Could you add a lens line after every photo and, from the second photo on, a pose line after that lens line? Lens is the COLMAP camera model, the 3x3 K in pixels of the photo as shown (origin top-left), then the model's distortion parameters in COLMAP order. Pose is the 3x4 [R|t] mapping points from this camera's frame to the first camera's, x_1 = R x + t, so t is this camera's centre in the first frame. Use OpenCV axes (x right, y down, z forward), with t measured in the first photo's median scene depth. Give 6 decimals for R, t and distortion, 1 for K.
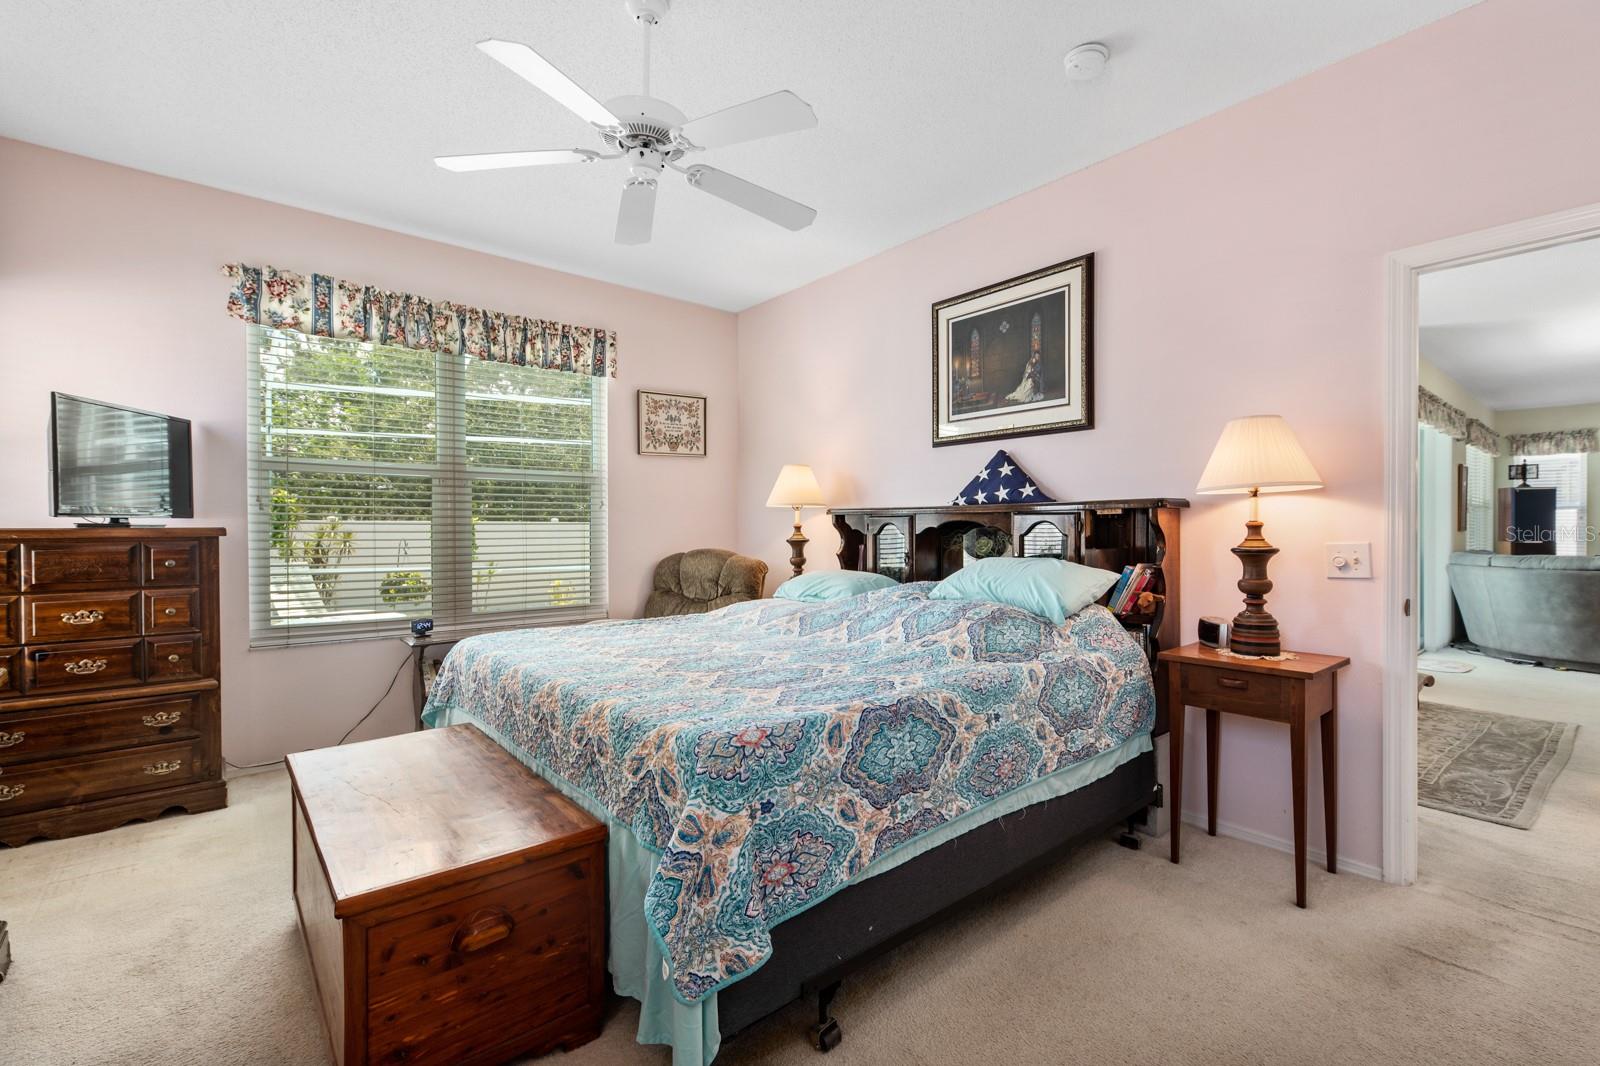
lens RADIAL K [[733.8, 0, 791.0], [0, 733.8, 528.9], [0, 0, 1]] dist [0.012461, -0.004037]
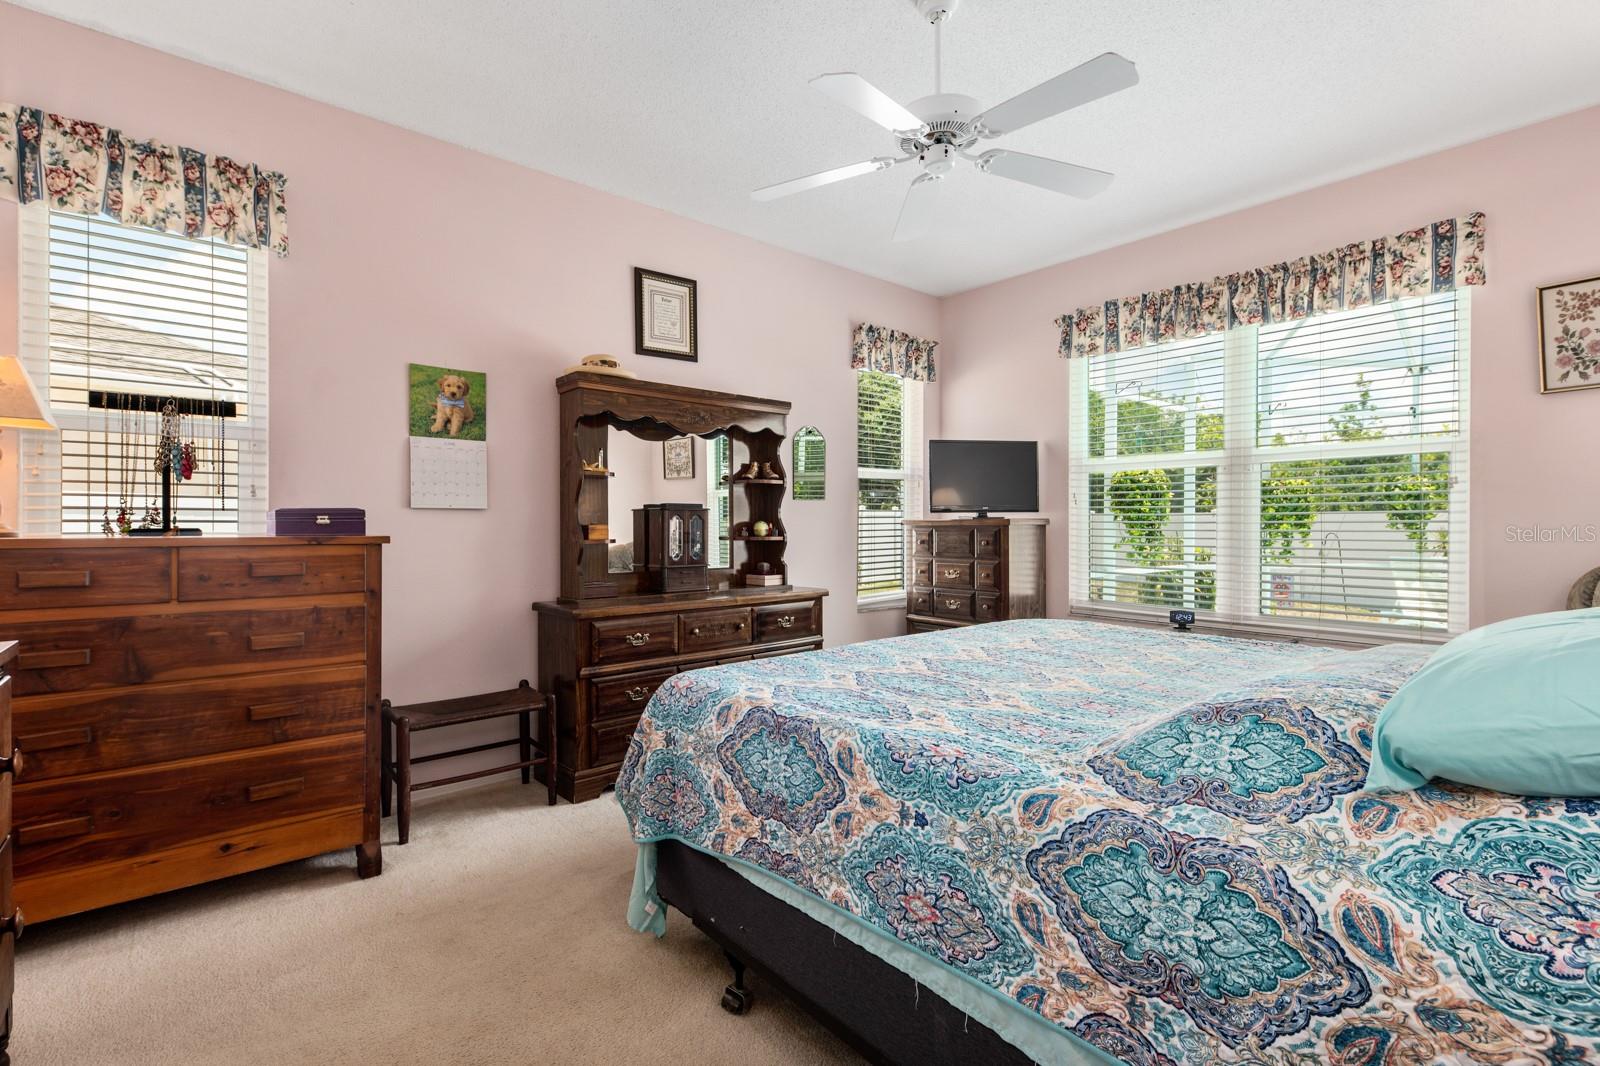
lens RADIAL K [[733.8, 0, 808.2], [0, 733.8, 528.7], [0, 0, 1]] dist [0.012461, -0.004037]
pose [[0.001433, 0.008446, -0.999963, 0.715944], [0.001067, 0.999964, 0.008447, 0.004782], [0.999998, -0.001079, 0.001424, 0.722404]]
